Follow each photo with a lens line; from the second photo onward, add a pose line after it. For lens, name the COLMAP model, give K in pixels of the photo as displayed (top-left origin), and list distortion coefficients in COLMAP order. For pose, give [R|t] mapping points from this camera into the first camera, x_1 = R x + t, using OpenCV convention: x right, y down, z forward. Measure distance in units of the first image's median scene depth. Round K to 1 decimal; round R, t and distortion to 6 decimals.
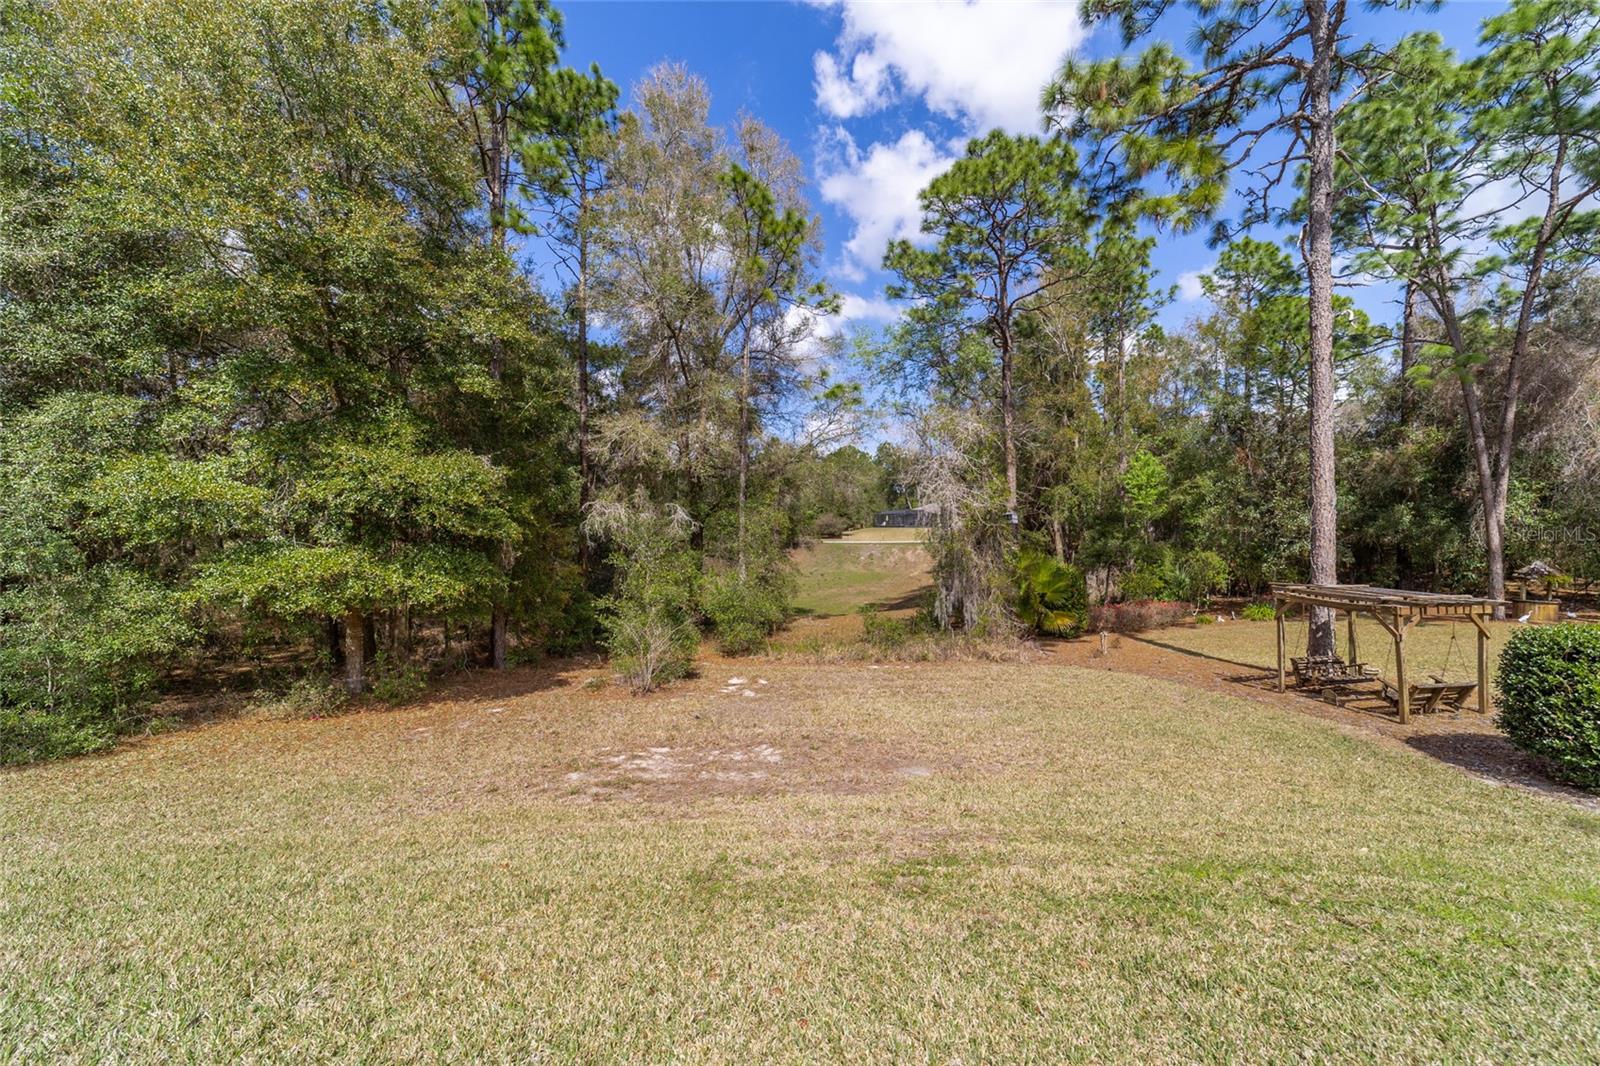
lens RADIAL K [[609.4, 0, 795.6], [0, 609.4, 530.6], [0, 0, 1]] dist [-0.001876, 0.001590]
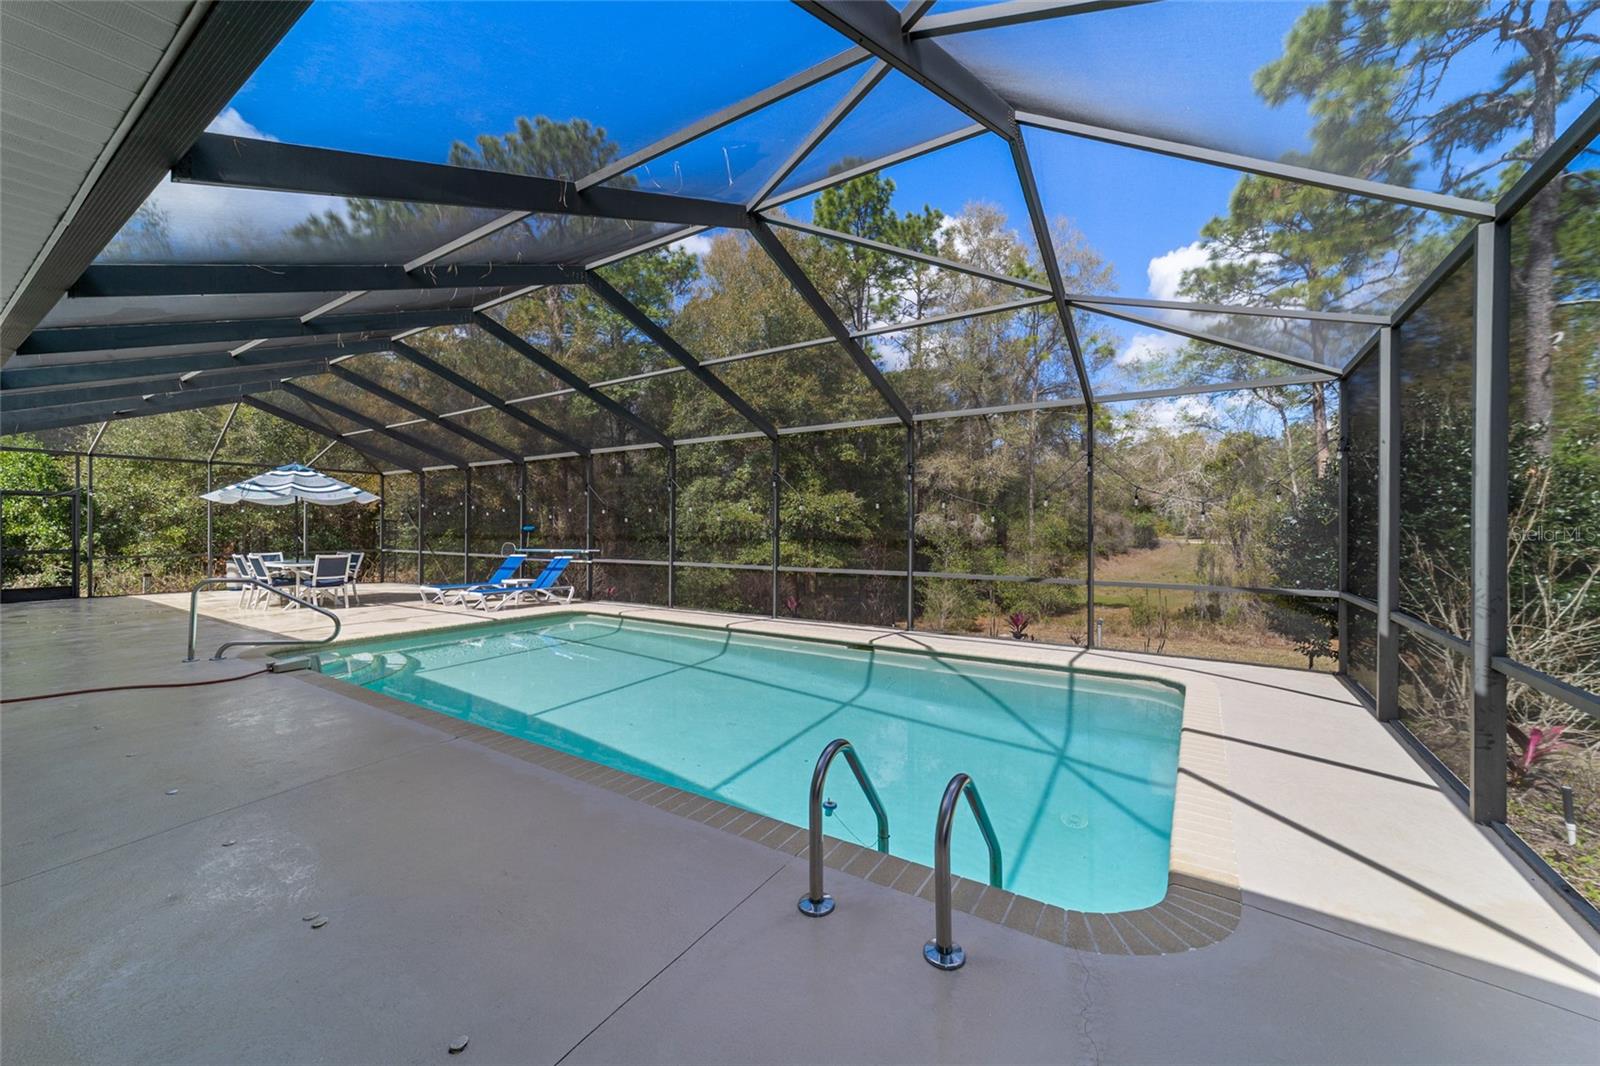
lens RADIAL K [[609.4, 0, 792.5], [0, 609.4, 525.5], [0, 0, 1]] dist [-0.001876, 0.001590]
pose [[0.825230, -0.003846, -0.564784, 0.394010], [0.000544, 0.999982, -0.006015, -0.013922], [0.564797, 0.004657, 0.825217, -0.643702]]
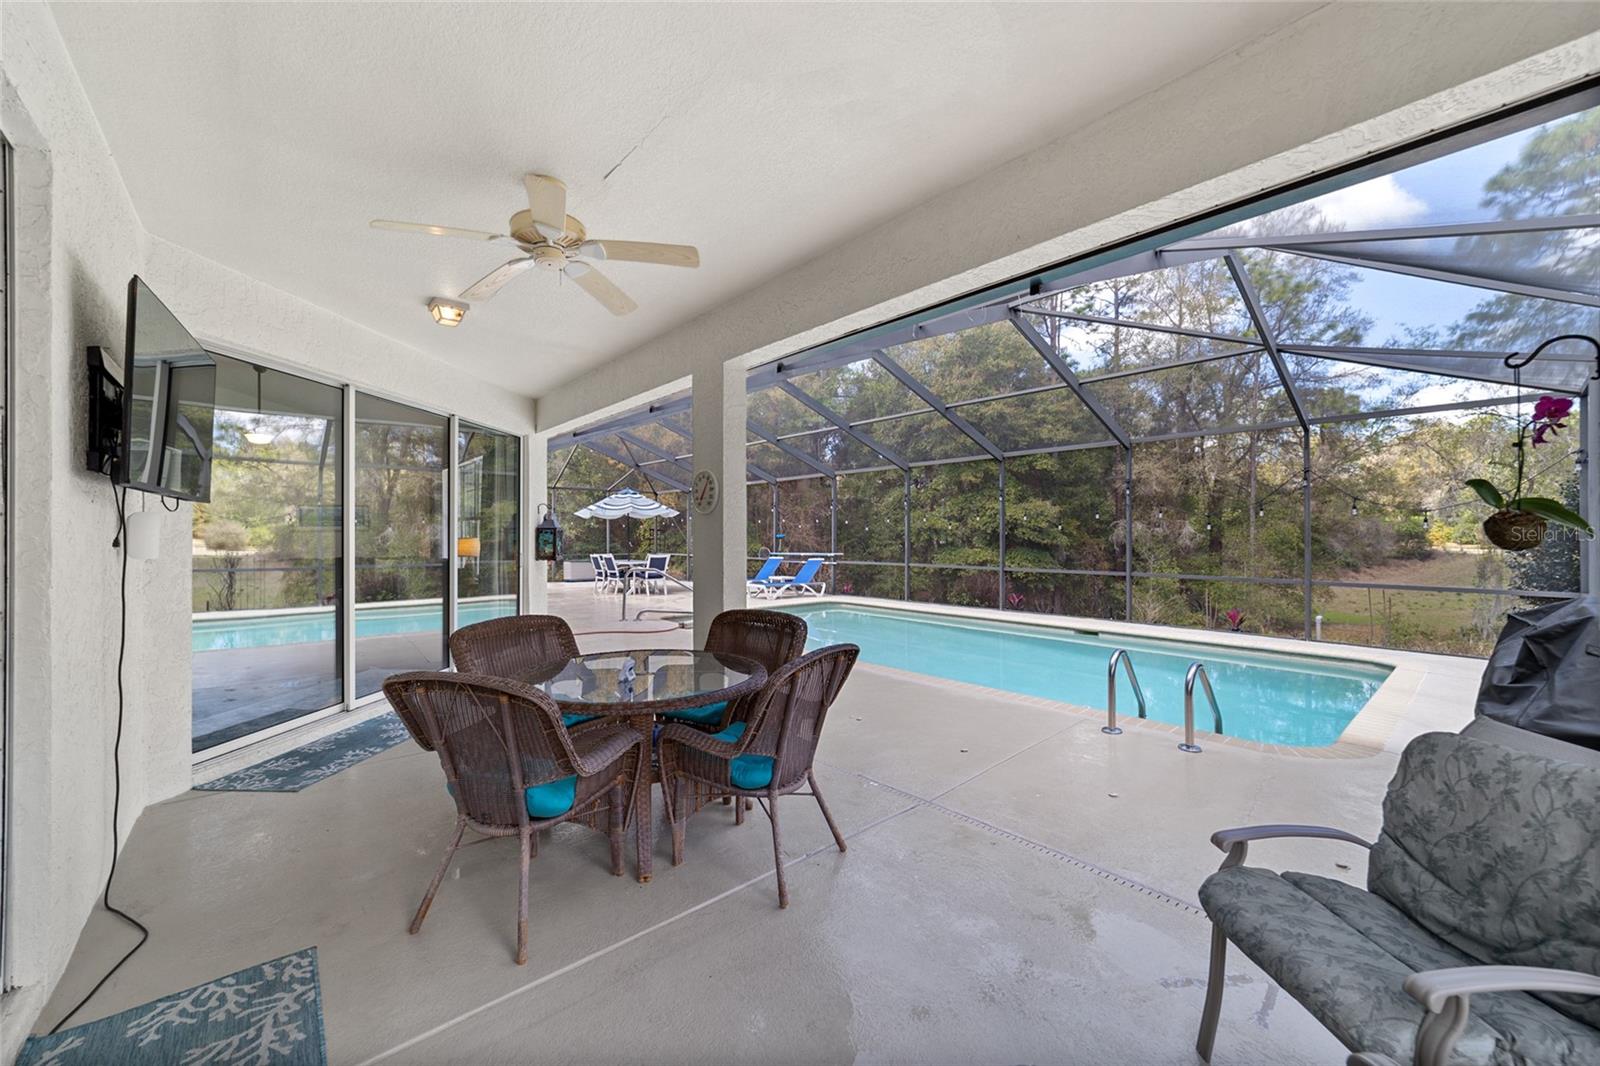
lens RADIAL K [[609.4, 0, 794.4], [0, 609.4, 531.9], [0, 0, 1]] dist [-0.001876, 0.001590]
pose [[0.642591, -0.005783, -0.766188, 0.443576], [0.000913, 0.999977, -0.006782, -0.015121], [0.766209, 0.003659, 0.642581, -0.839430]]
